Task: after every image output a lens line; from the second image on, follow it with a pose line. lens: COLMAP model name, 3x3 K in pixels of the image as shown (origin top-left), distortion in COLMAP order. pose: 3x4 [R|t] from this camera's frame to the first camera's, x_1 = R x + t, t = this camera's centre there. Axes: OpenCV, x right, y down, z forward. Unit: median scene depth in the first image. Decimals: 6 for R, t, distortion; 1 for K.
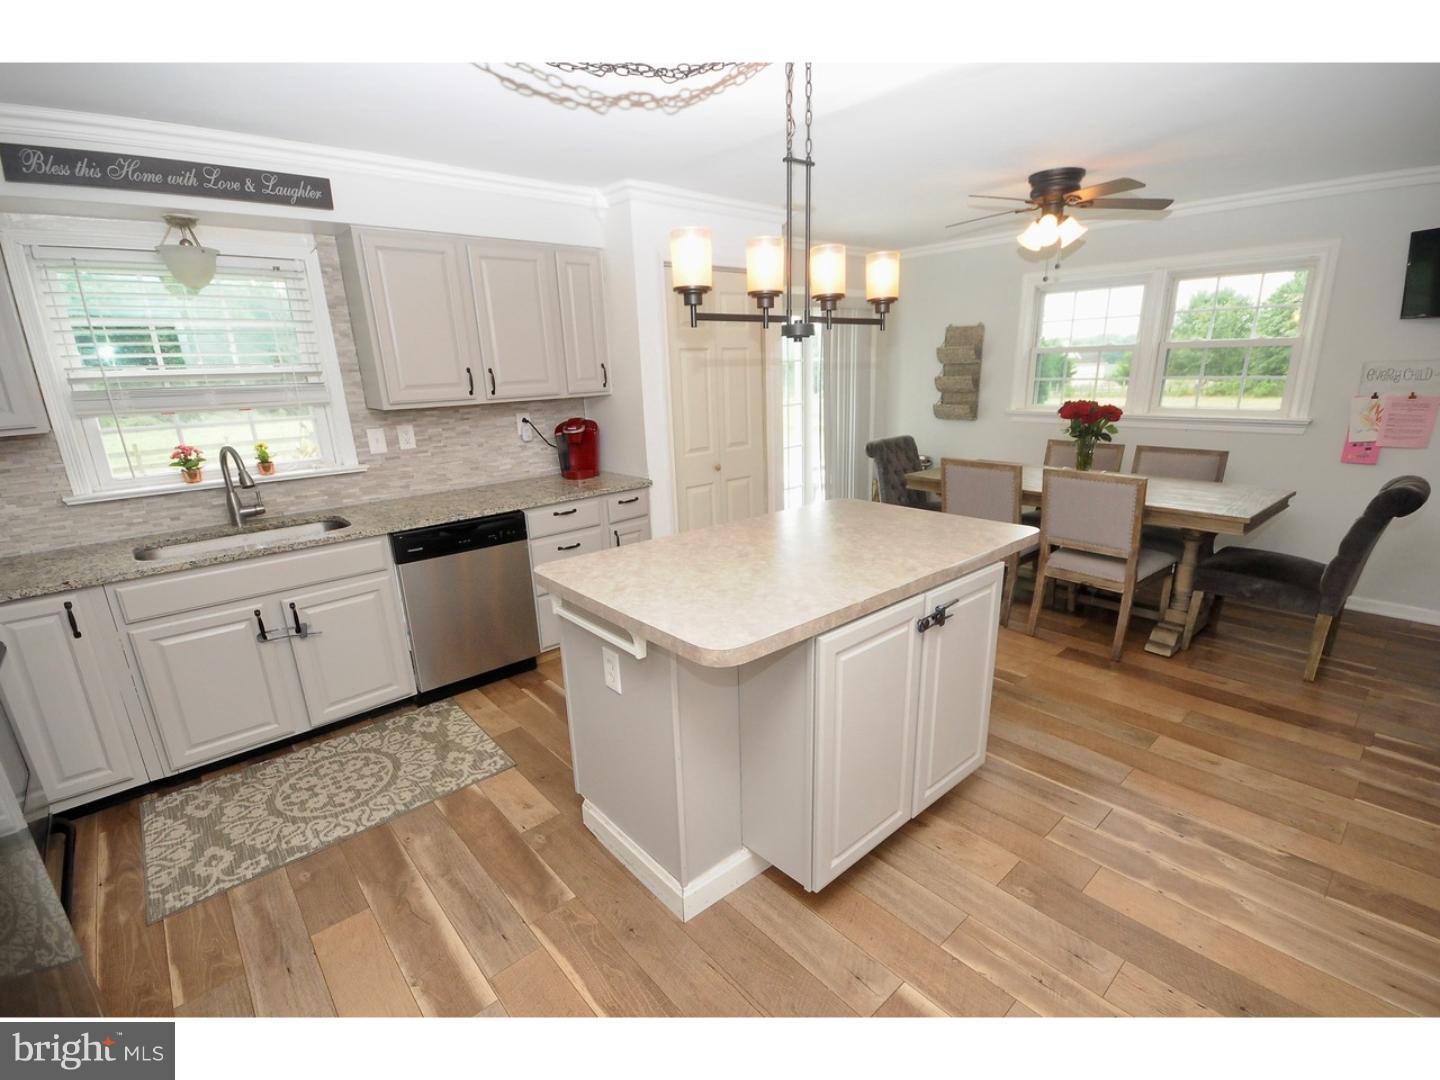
lens RADIAL K [[677.3, 0, 720.3], [0, 677.3, 563.7], [0, 0, 1]] dist [0.022500, -0.015375]
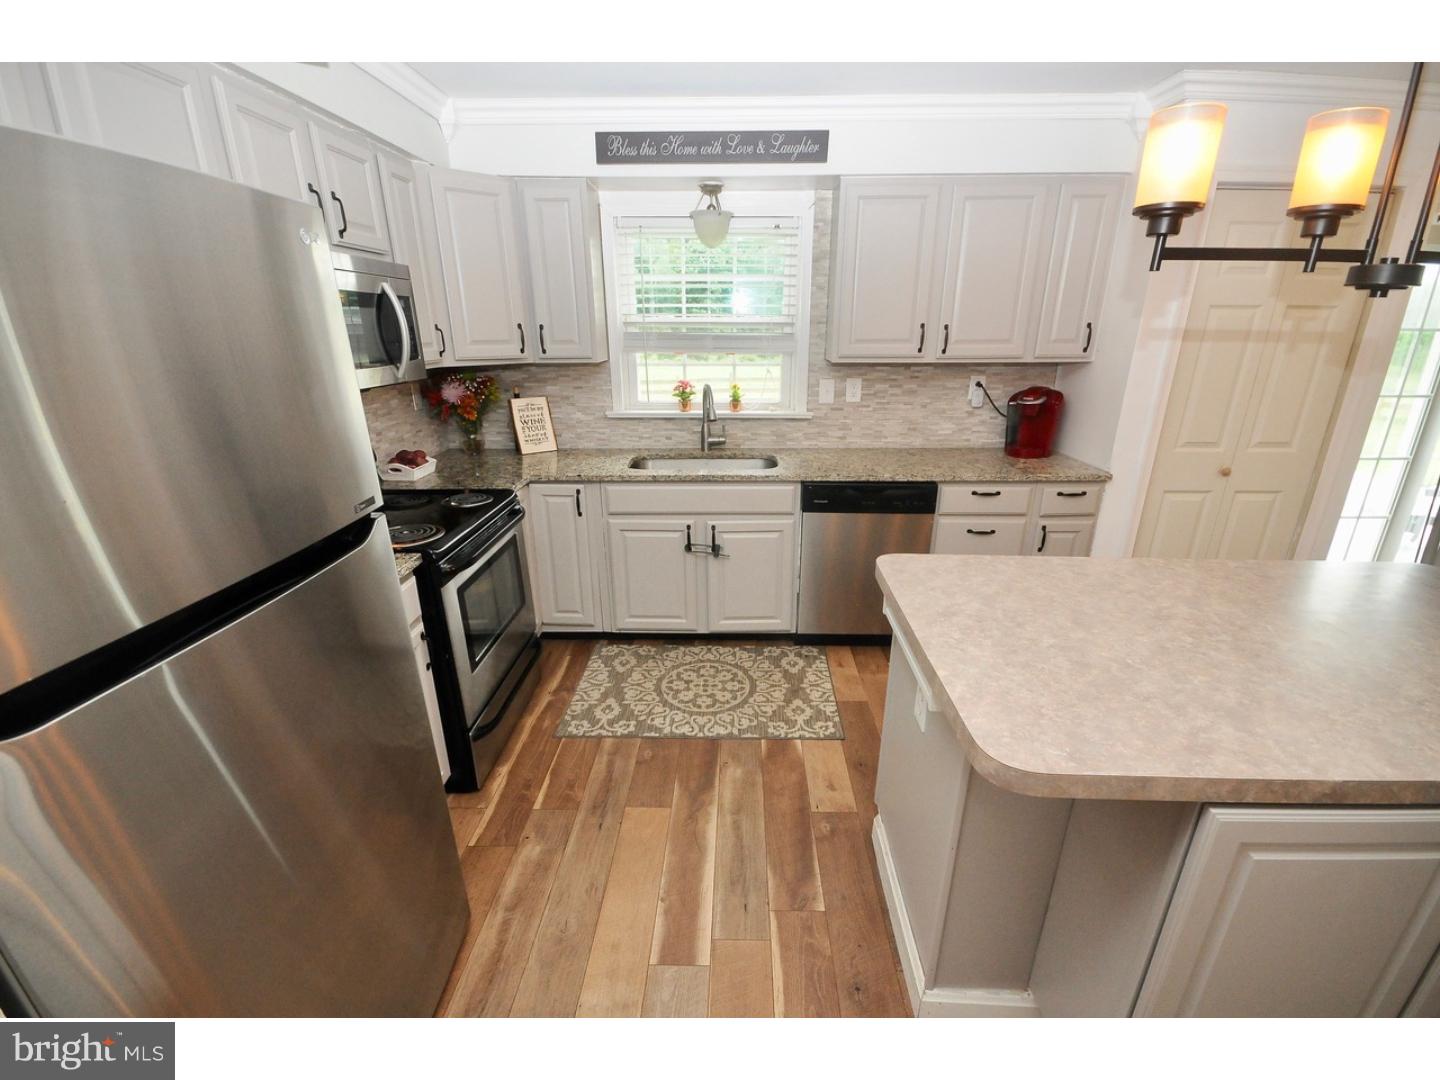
lens RADIAL K [[638.2, 0, 715.4], [0, 638.2, 564.7], [0, 0, 1]] dist [-0.007826, -0.000470]
pose [[0.734786, 0.268886, -0.622728, 0.066733], [-0.216455, 0.963023, 0.160415, -0.052374], [0.642835, 0.016922, 0.765818, 0.168782]]
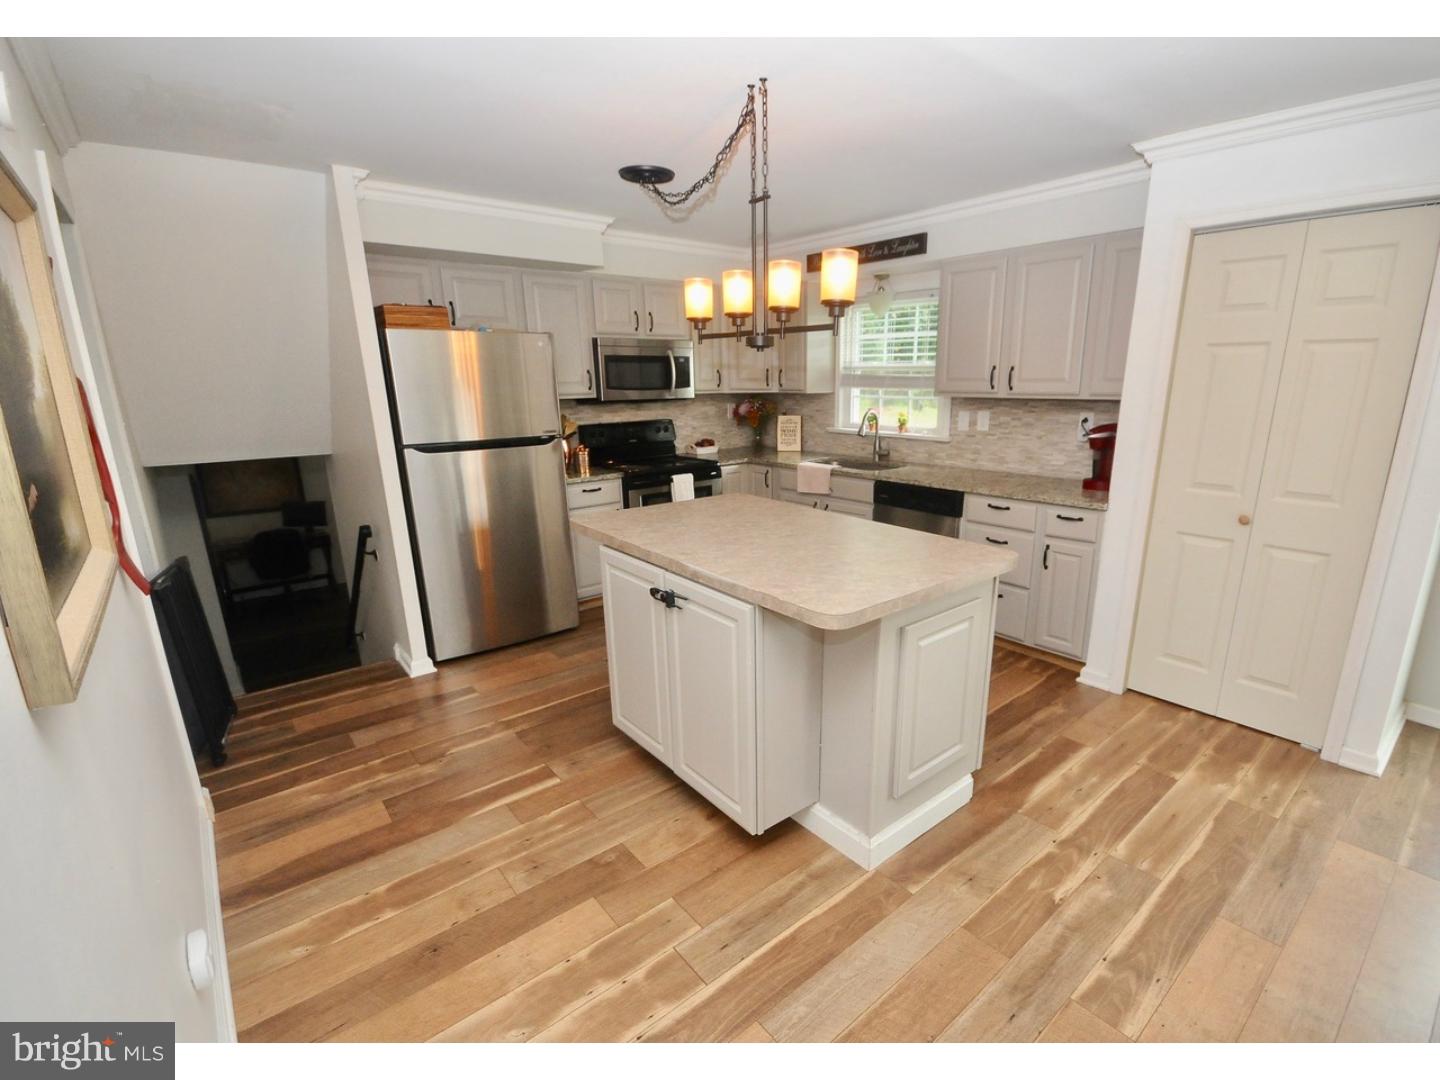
lens RADIAL K [[640.5, 0, 727.9], [0, 640.5, 547.3], [0, 0, 1]] dist [0.016371, 0.000038]
pose [[-0.032593, 0.293029, -0.955548, 0.899309], [-0.280017, 0.915090, 0.290173, -0.229520], [0.959441, 0.277028, 0.052228, 0.698467]]
